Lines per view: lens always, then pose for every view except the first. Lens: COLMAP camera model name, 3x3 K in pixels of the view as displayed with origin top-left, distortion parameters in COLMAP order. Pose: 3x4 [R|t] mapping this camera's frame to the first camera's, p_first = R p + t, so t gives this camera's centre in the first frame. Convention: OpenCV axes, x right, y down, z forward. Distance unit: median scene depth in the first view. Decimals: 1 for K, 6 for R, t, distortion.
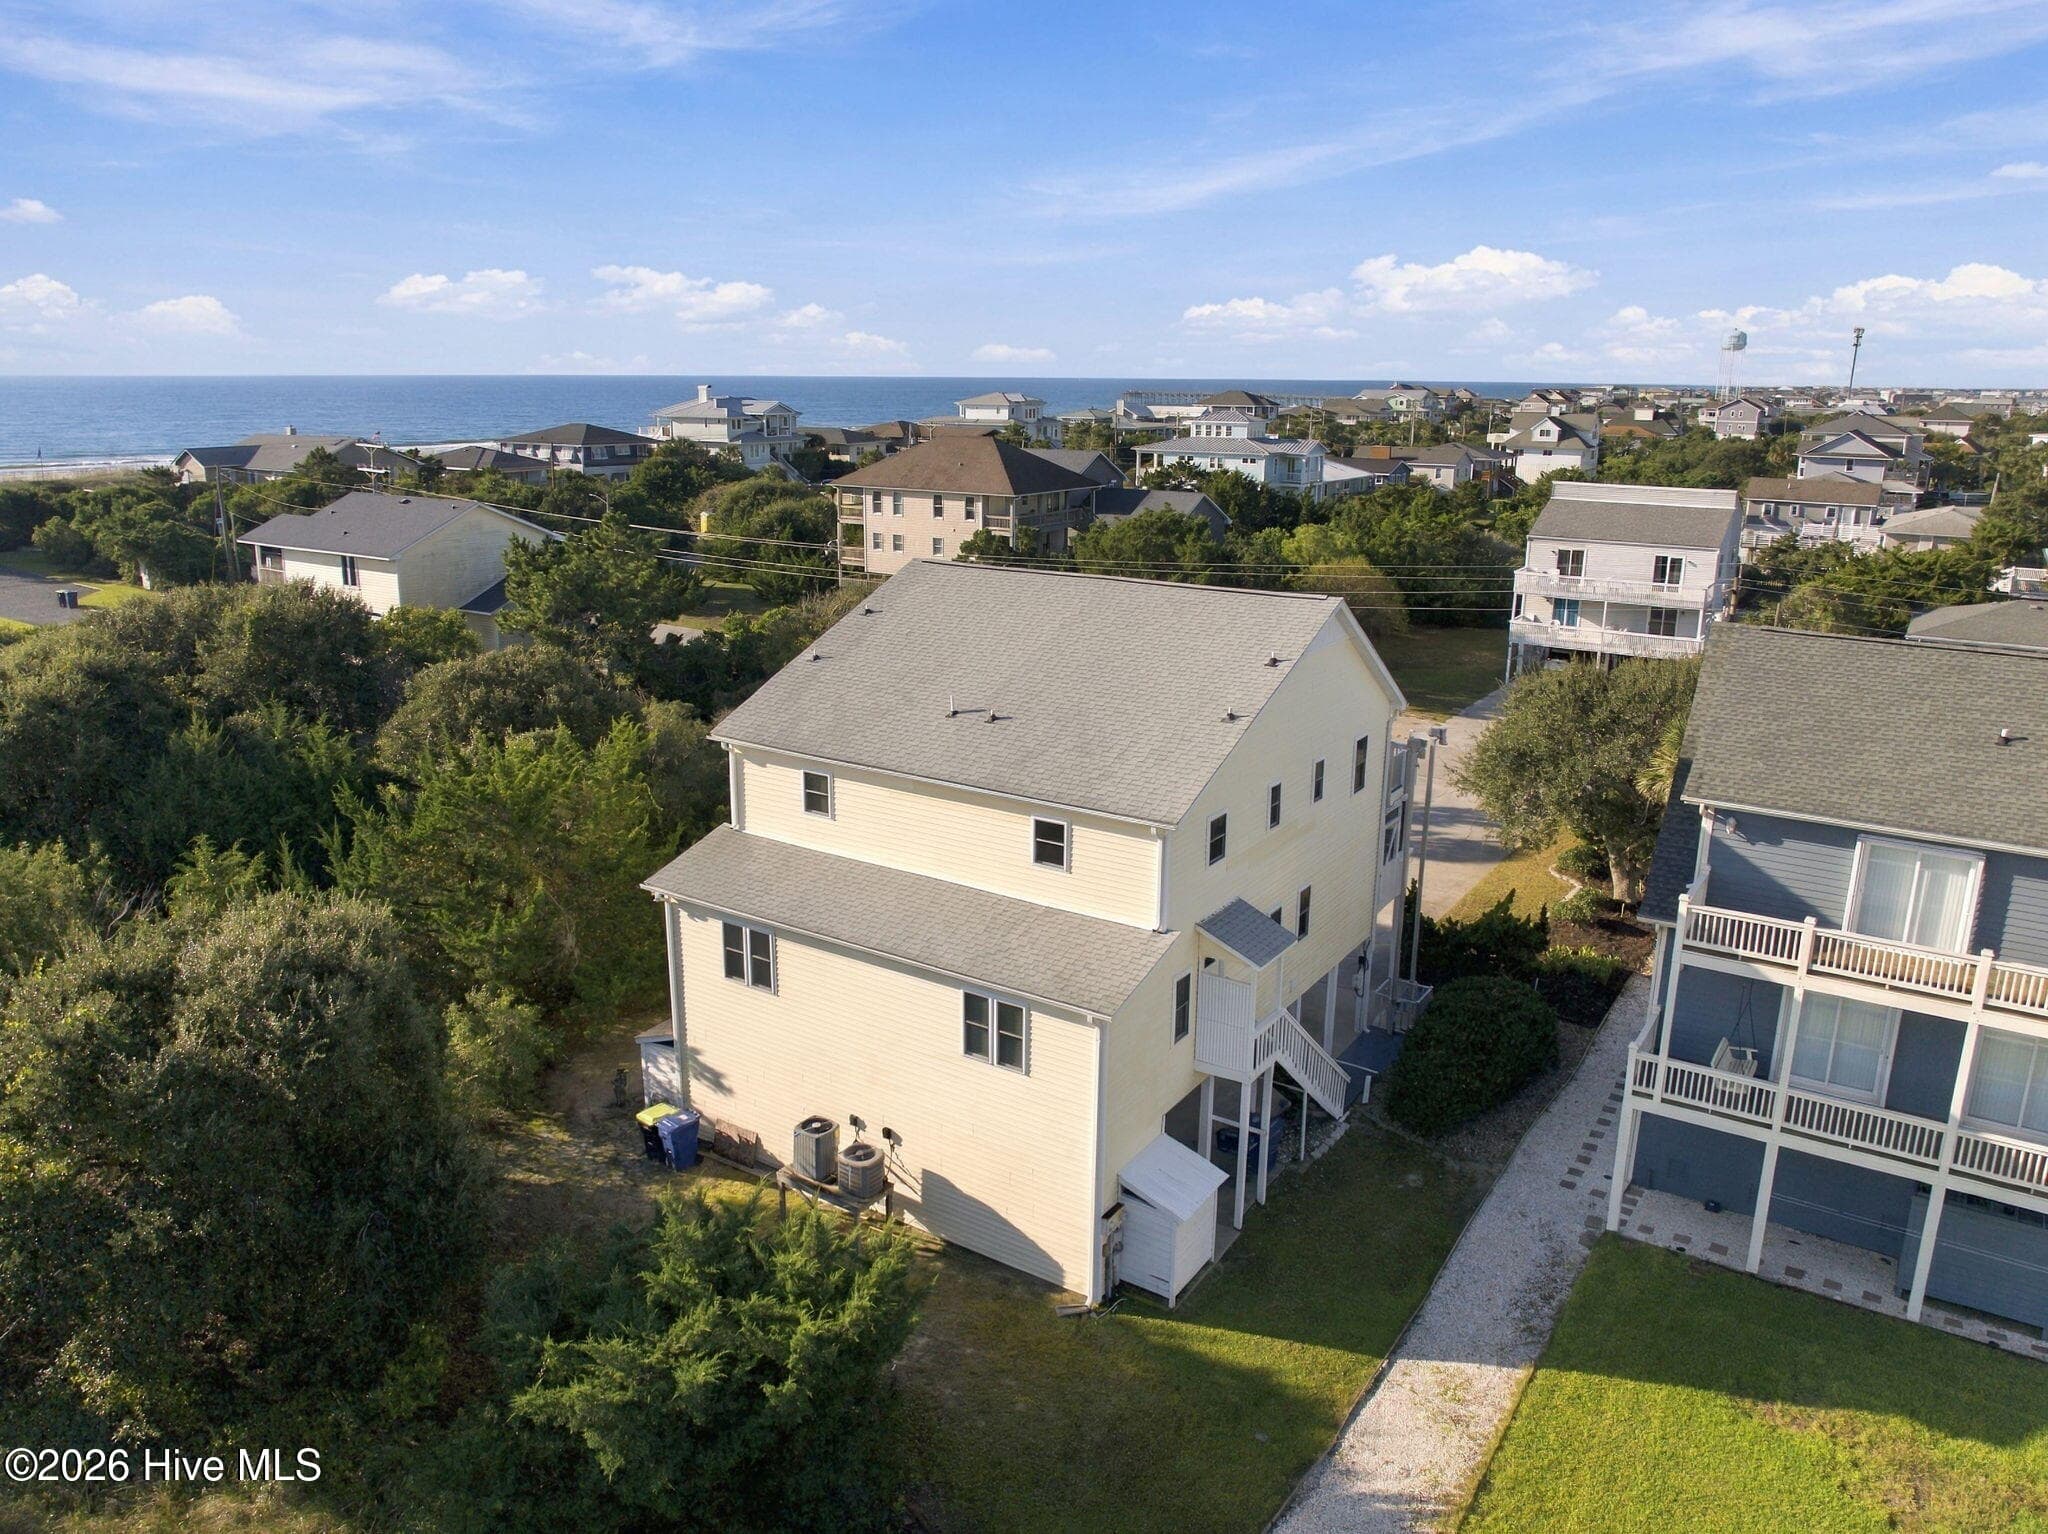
lens RADIAL K [[1448.4, 0, 1016.3], [0, 1448.4, 760.4], [0, 0, 1]] dist [-0.035155, -0.013277]
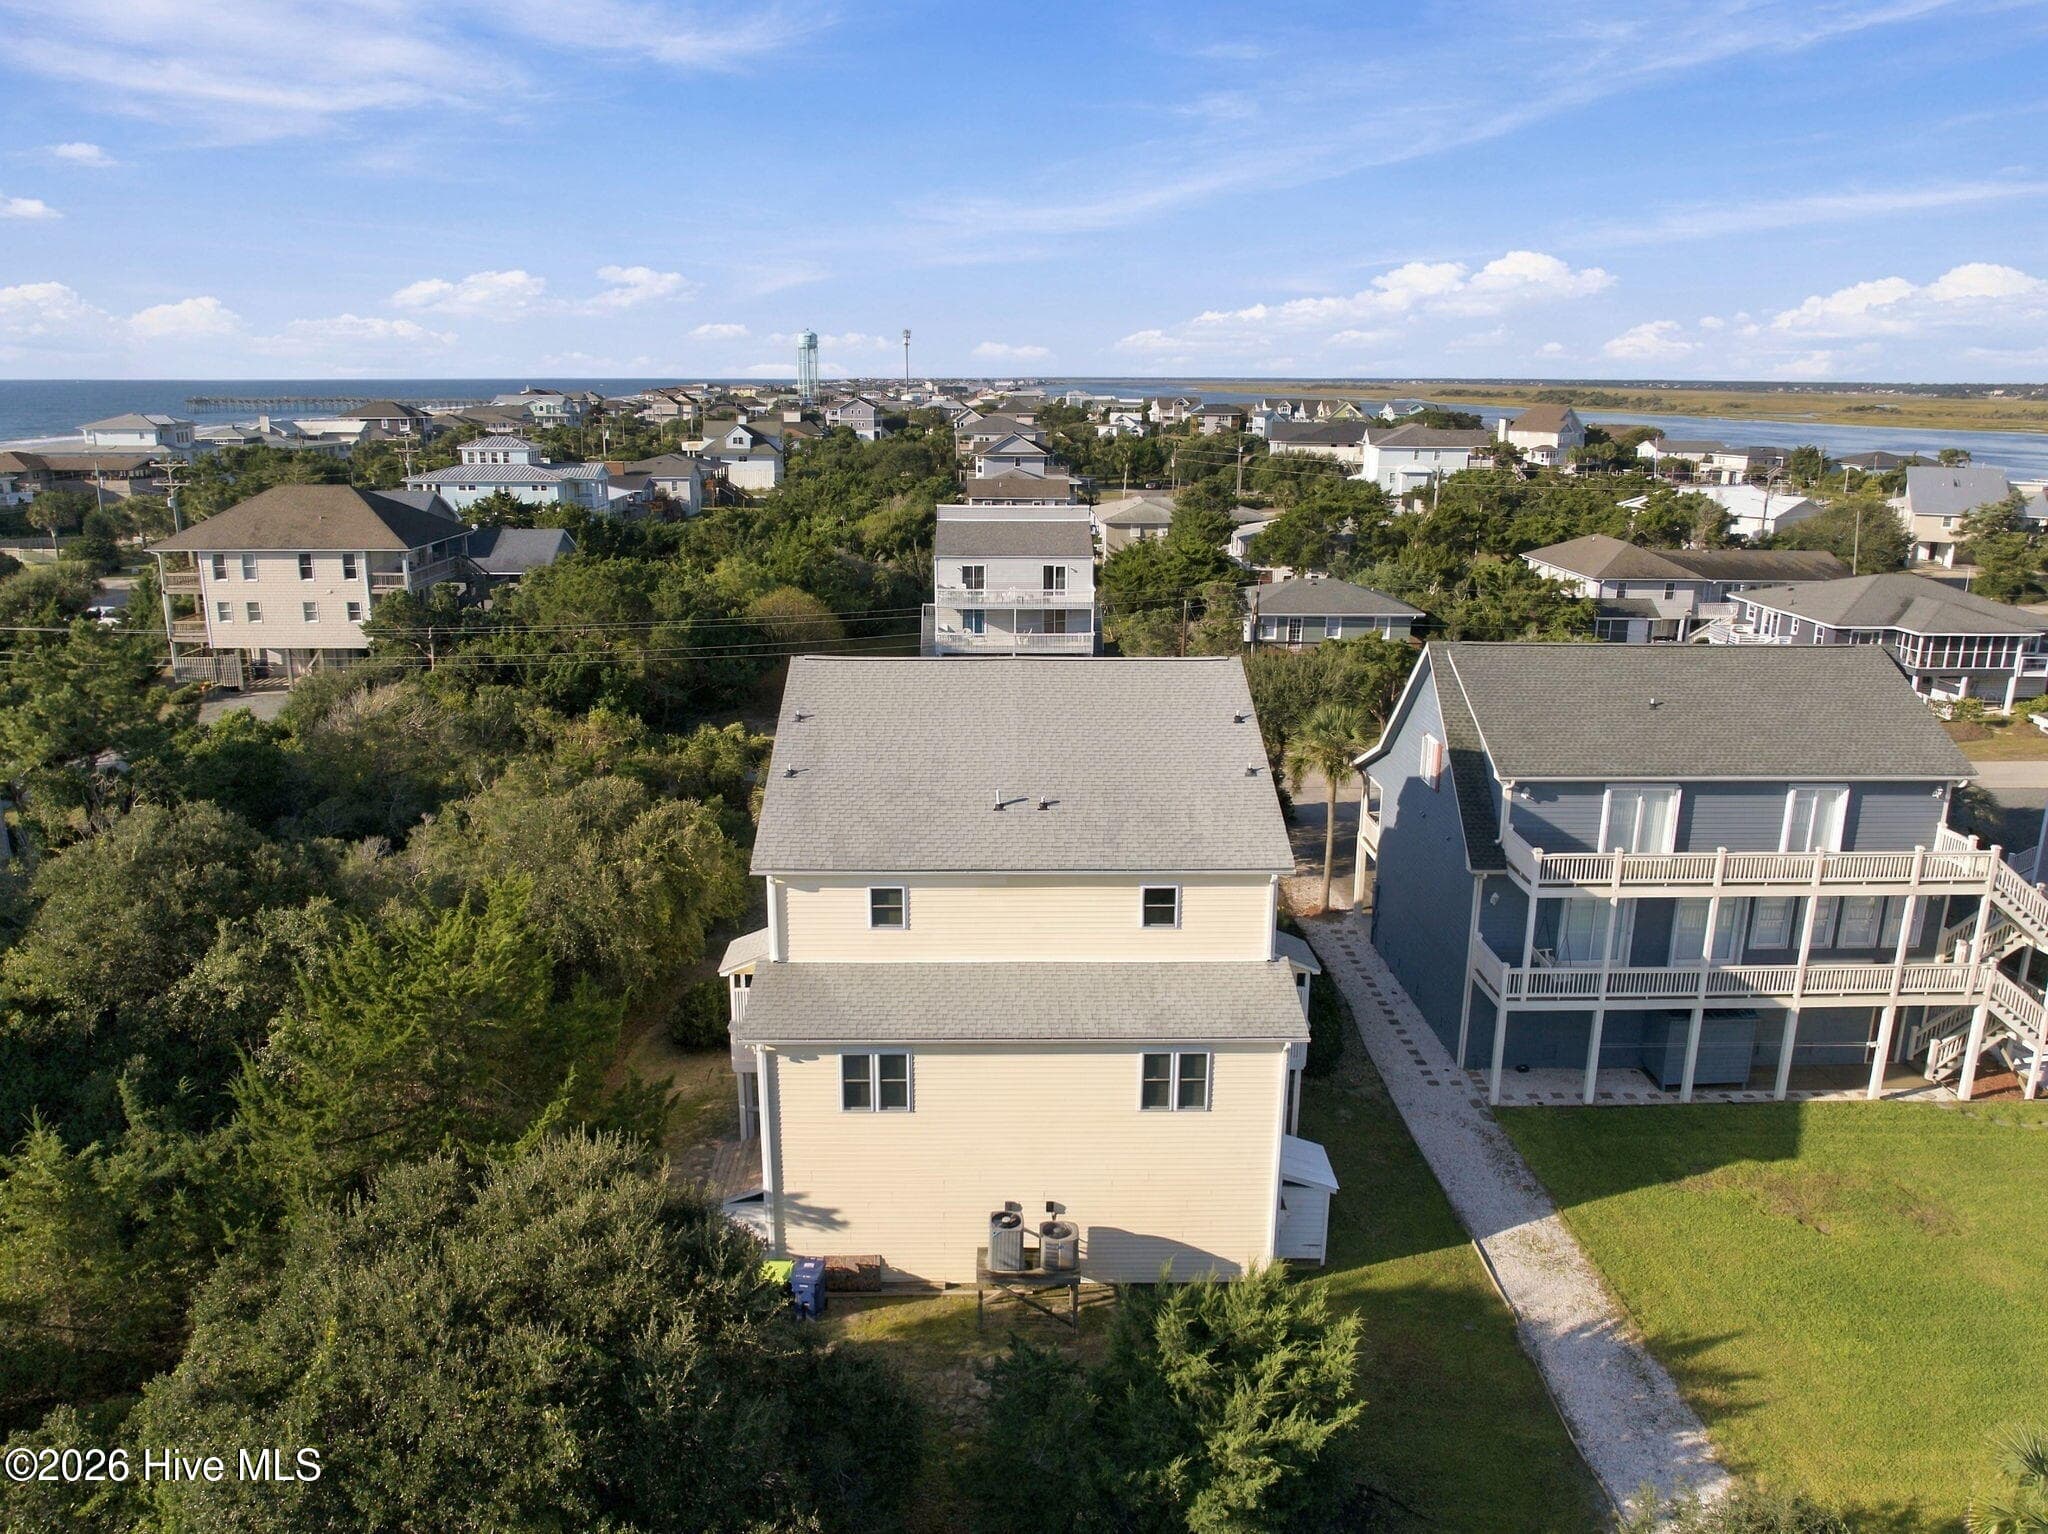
lens RADIAL K [[1448.4, 0, 1024.9], [0, 1448.4, 753.6], [0, 0, 1]] dist [-0.035155, -0.013277]
pose [[0.814045, -0.145566, 0.562265, -0.608364], [0.145926, 0.988290, 0.044590, -0.113037], [-0.562172, 0.045751, 0.825754, 0.110452]]
